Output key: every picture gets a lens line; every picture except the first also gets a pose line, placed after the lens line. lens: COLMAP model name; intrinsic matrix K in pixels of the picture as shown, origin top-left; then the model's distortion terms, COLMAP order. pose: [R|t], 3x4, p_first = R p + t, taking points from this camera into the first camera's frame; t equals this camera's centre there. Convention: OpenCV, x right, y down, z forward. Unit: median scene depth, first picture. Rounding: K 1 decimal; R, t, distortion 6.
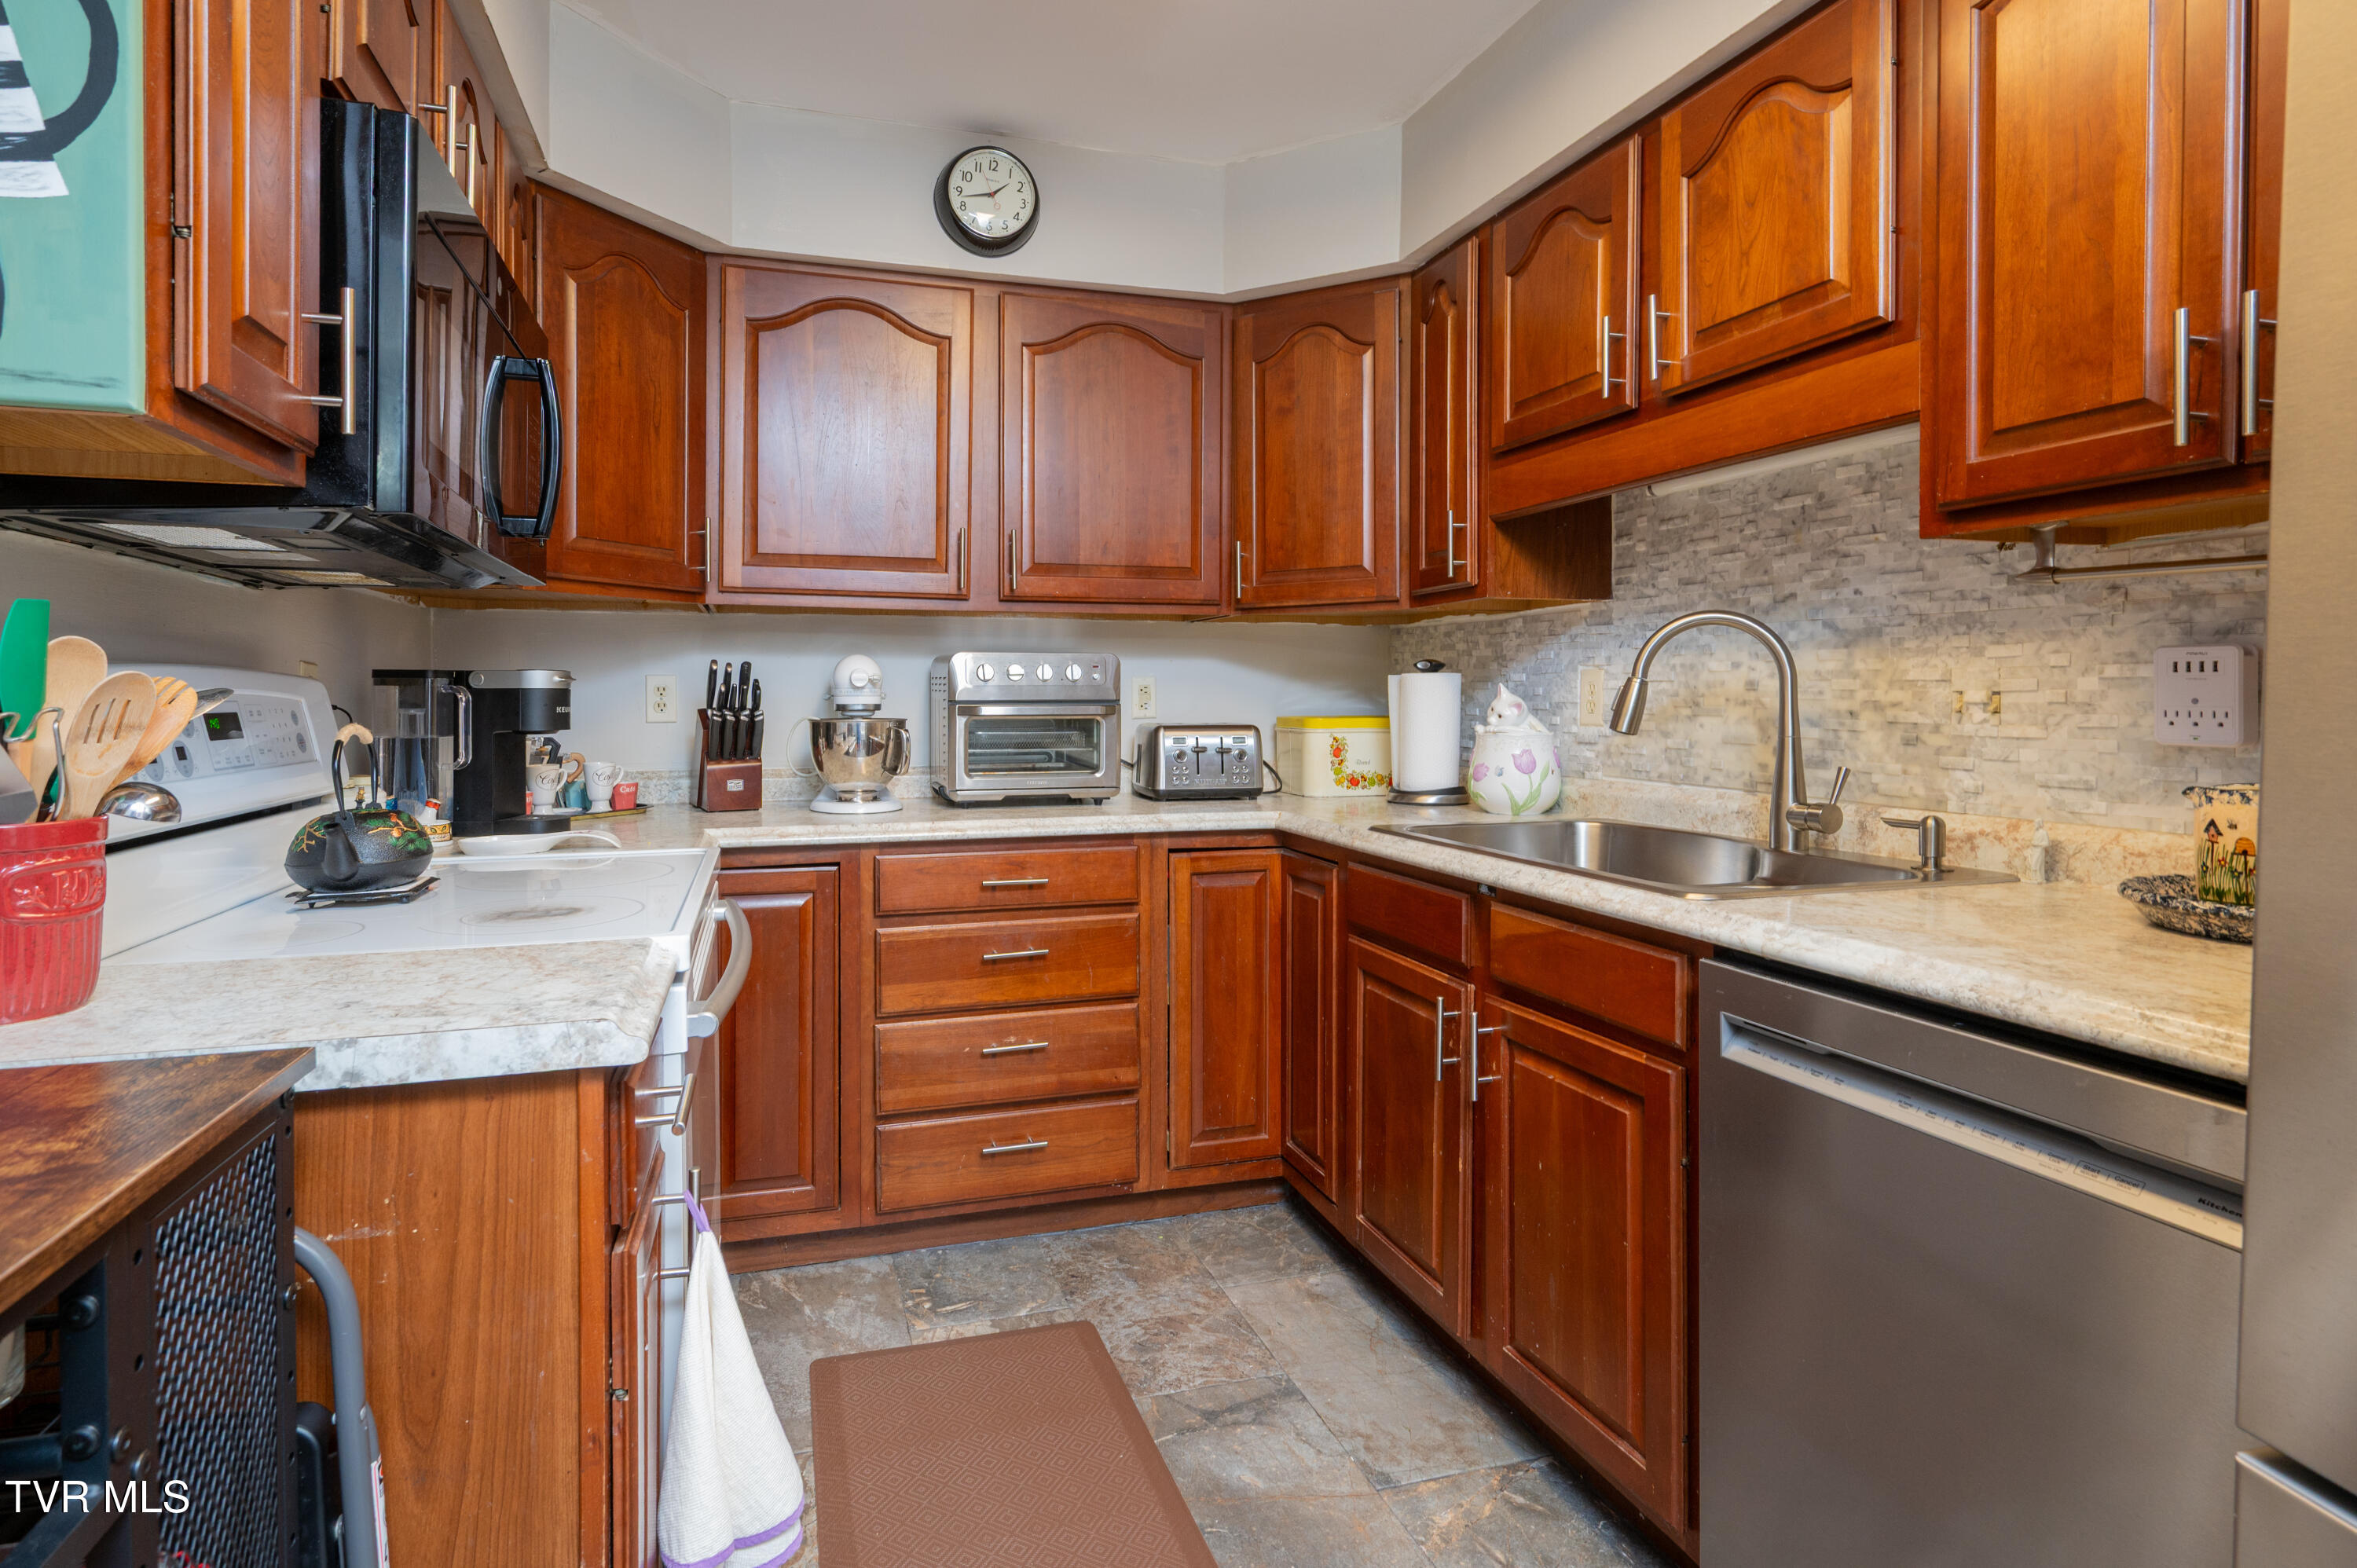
lens RADIAL K [[1125.2, 0, 1109.1], [0, 1125.2, 711.2], [0, 0, 1]] dist [0.002018, -0.000263]
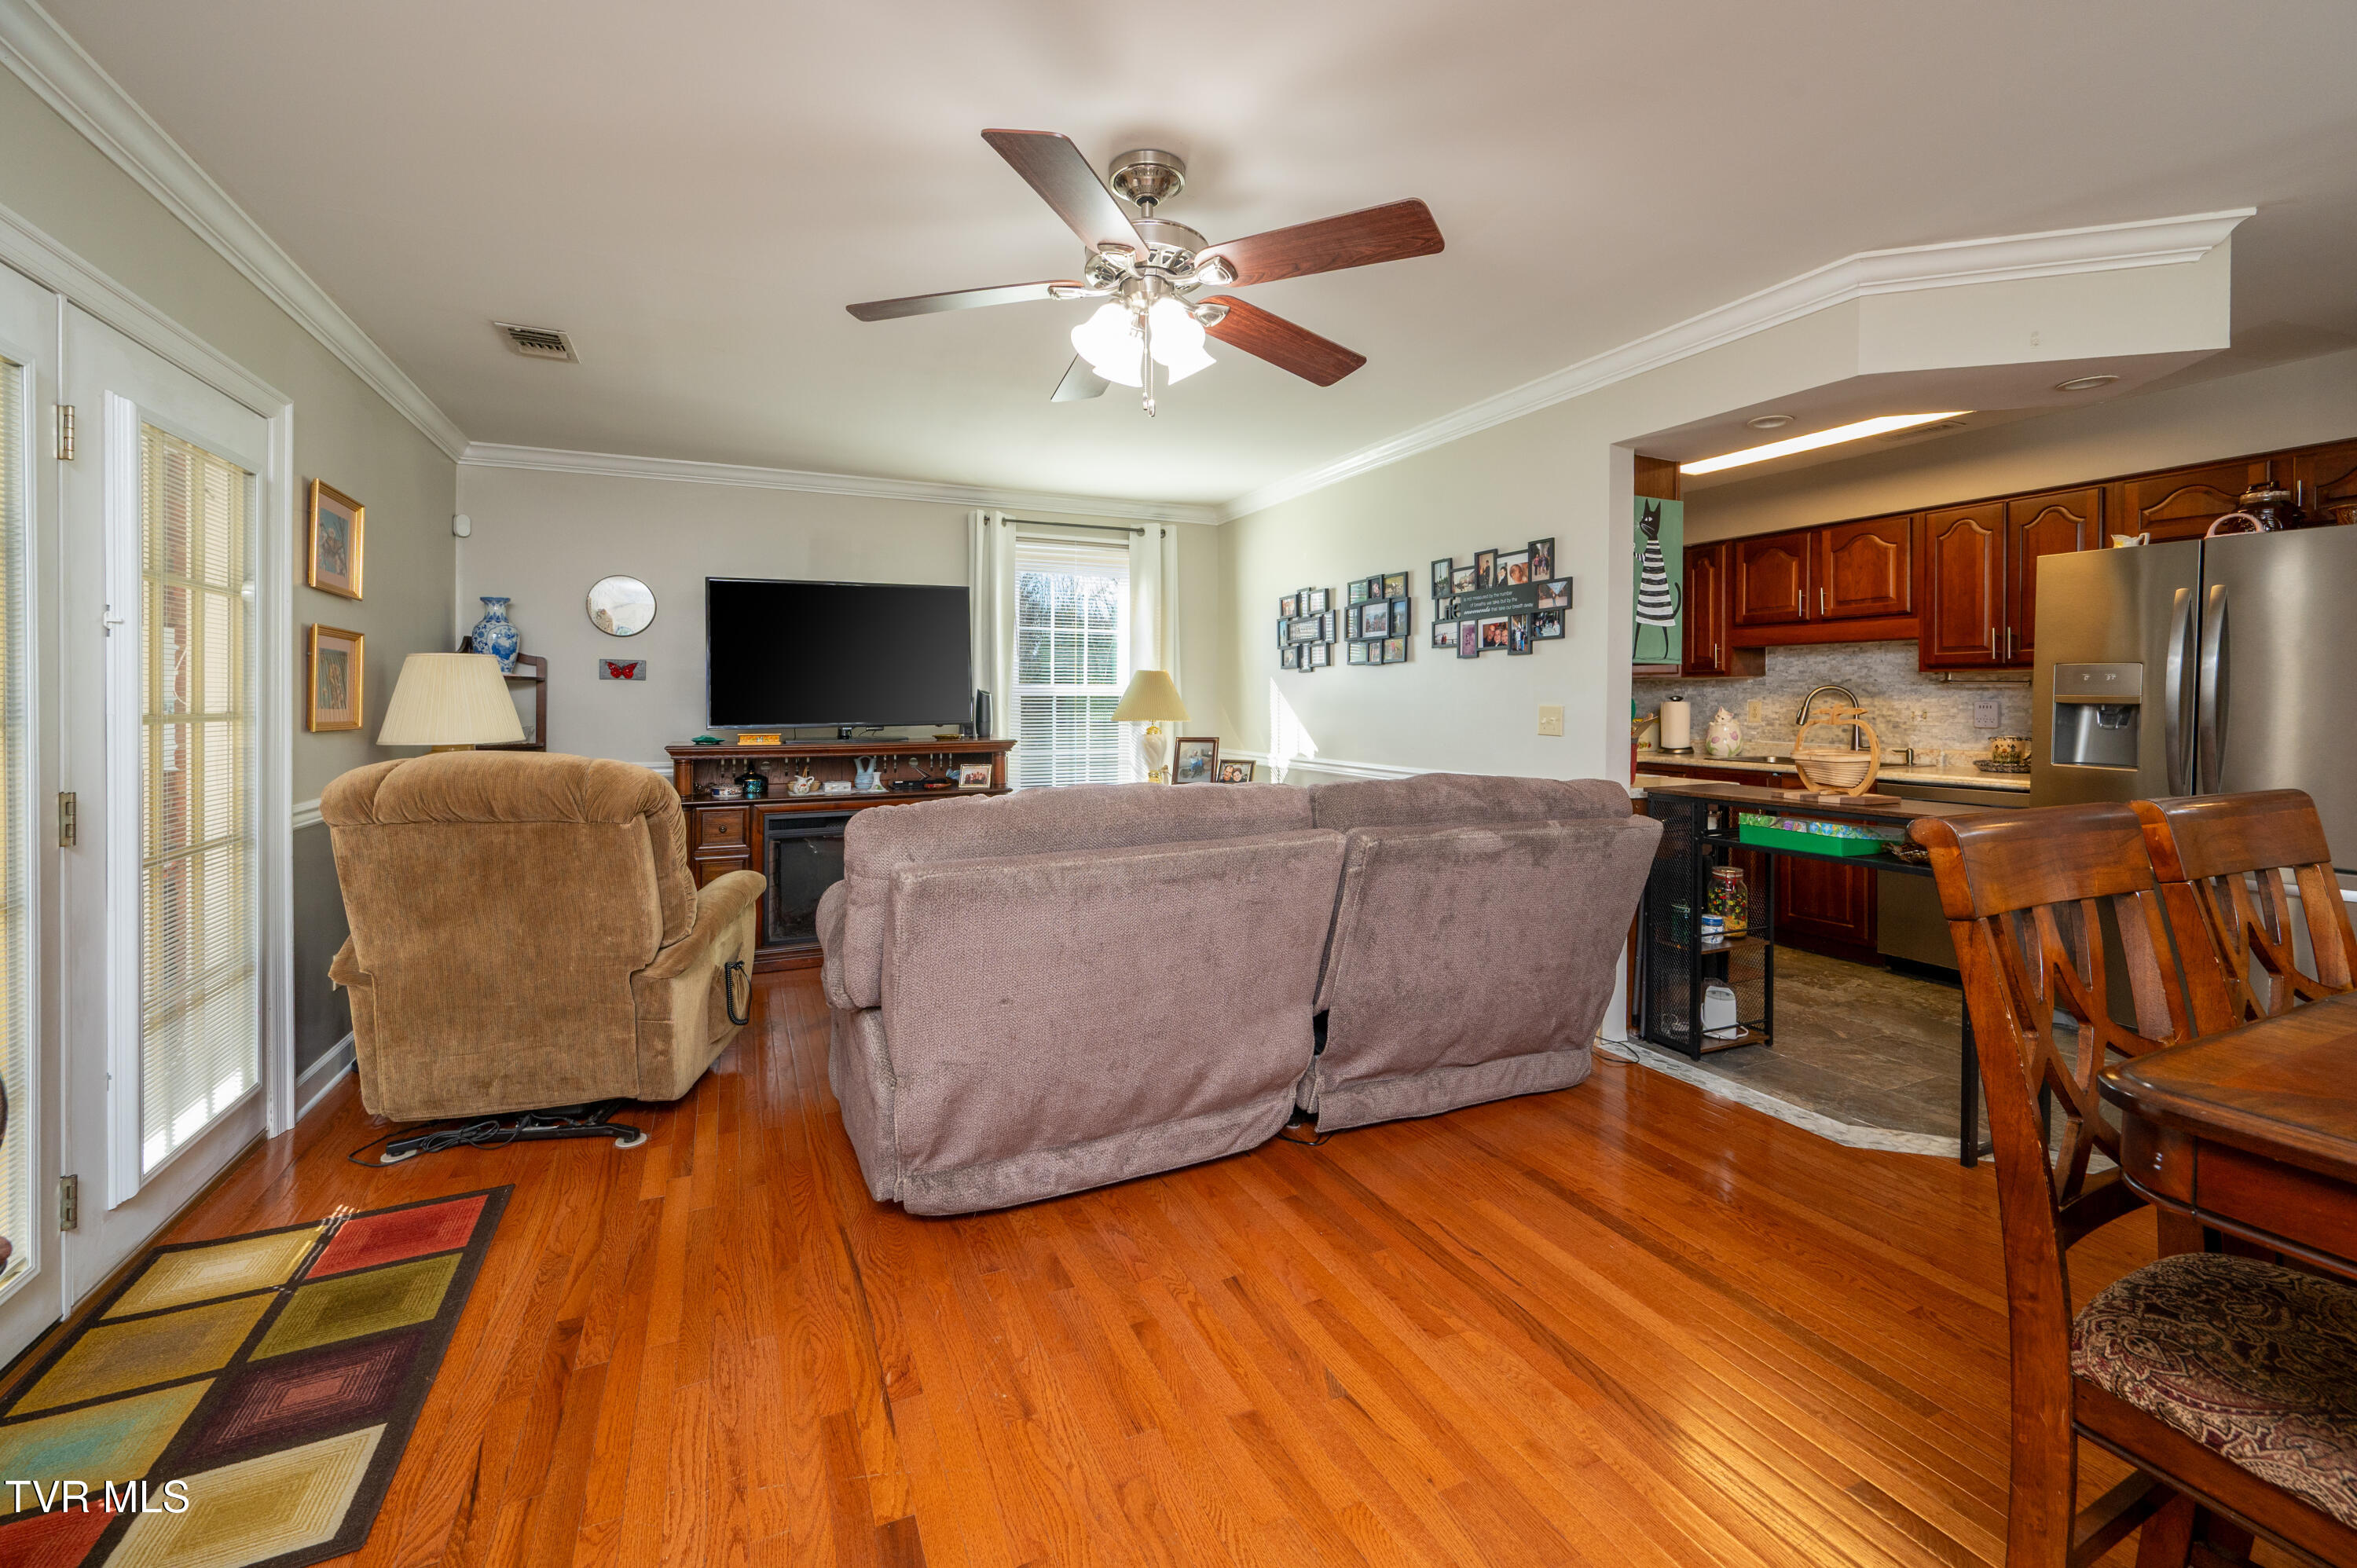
lens RADIAL K [[937.2, 0, 1128.0], [0, 937.2, 711.9], [0, 0, 1]] dist [-0.007283, -0.000042]
pose [[0.992141, 0.000200, 0.125123, -1.315932], [-0.000129, 1.000000, -0.000579, -0.010959], [-0.125123, 0.000558, 0.992141, -1.008198]]
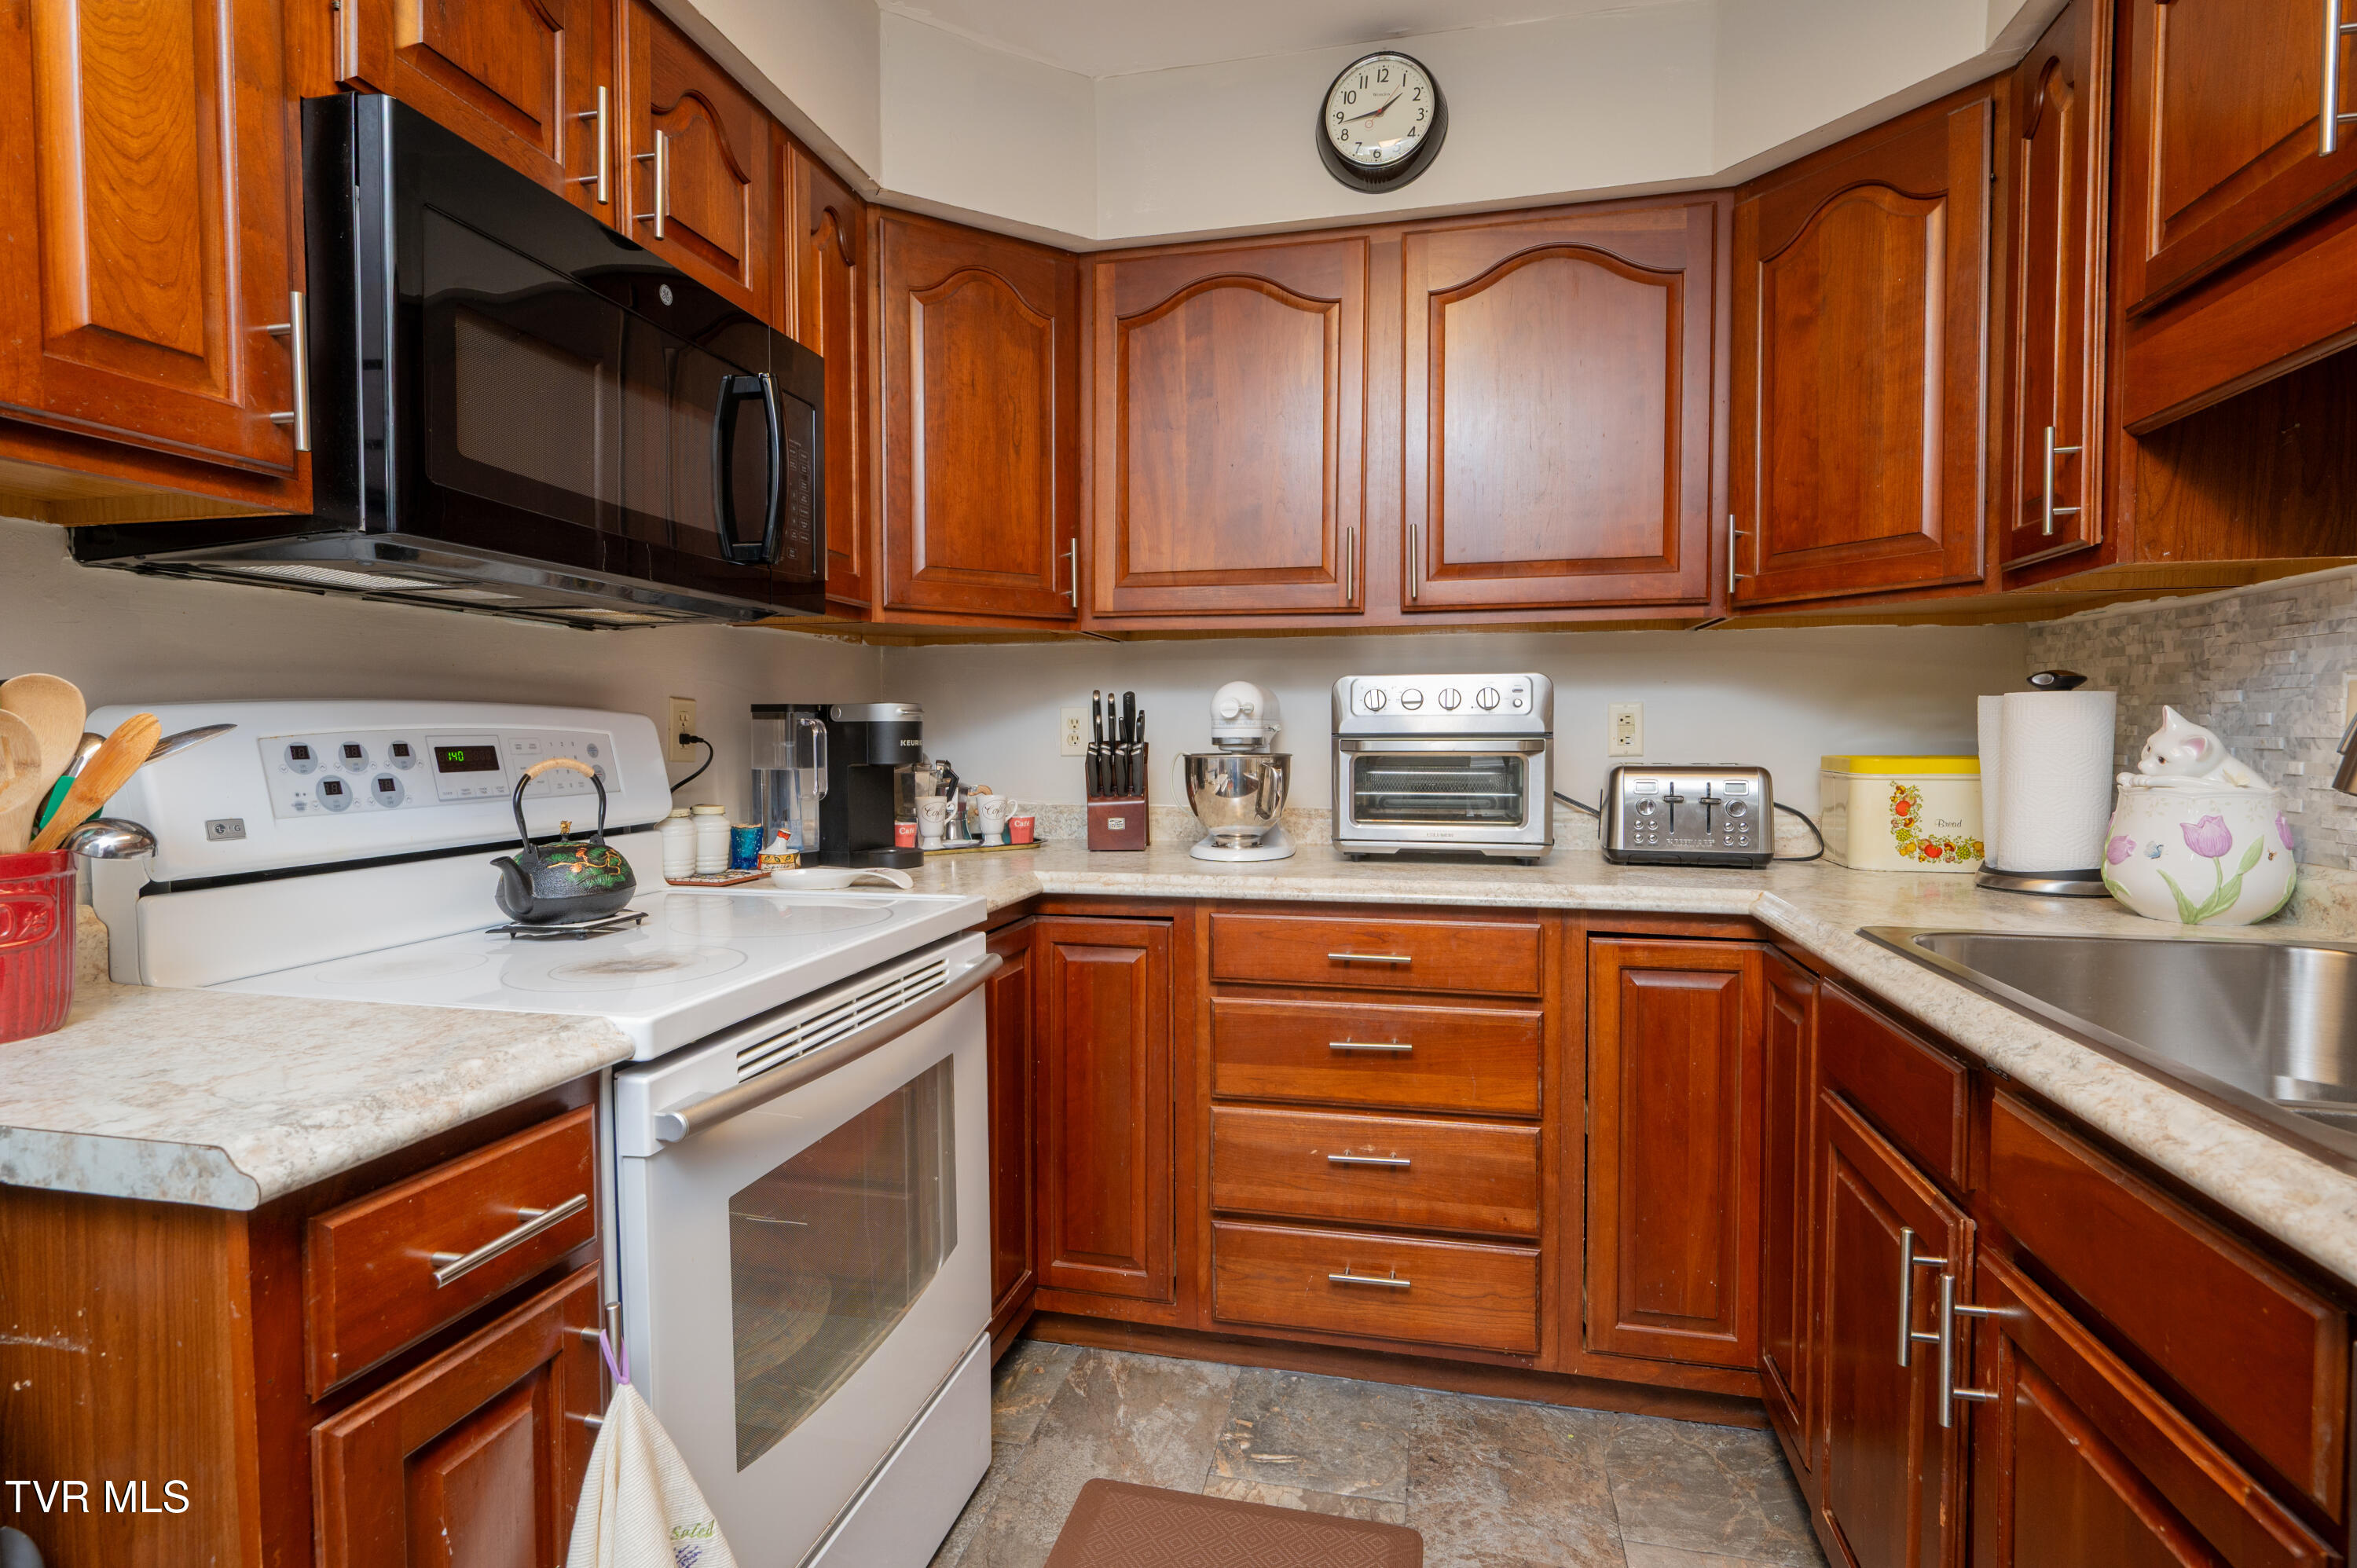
lens RADIAL K [[1125.2, 0, 1183.7], [0, 1125.2, 771.8], [0, 0, 1]] dist [0.002018, -0.000263]
pose [[0.881098, 0.016662, -0.472641, 0.170637], [-0.004303, 0.999620, 0.027218, -0.003525], [0.472915, -0.021948, 0.880835, 0.214107]]
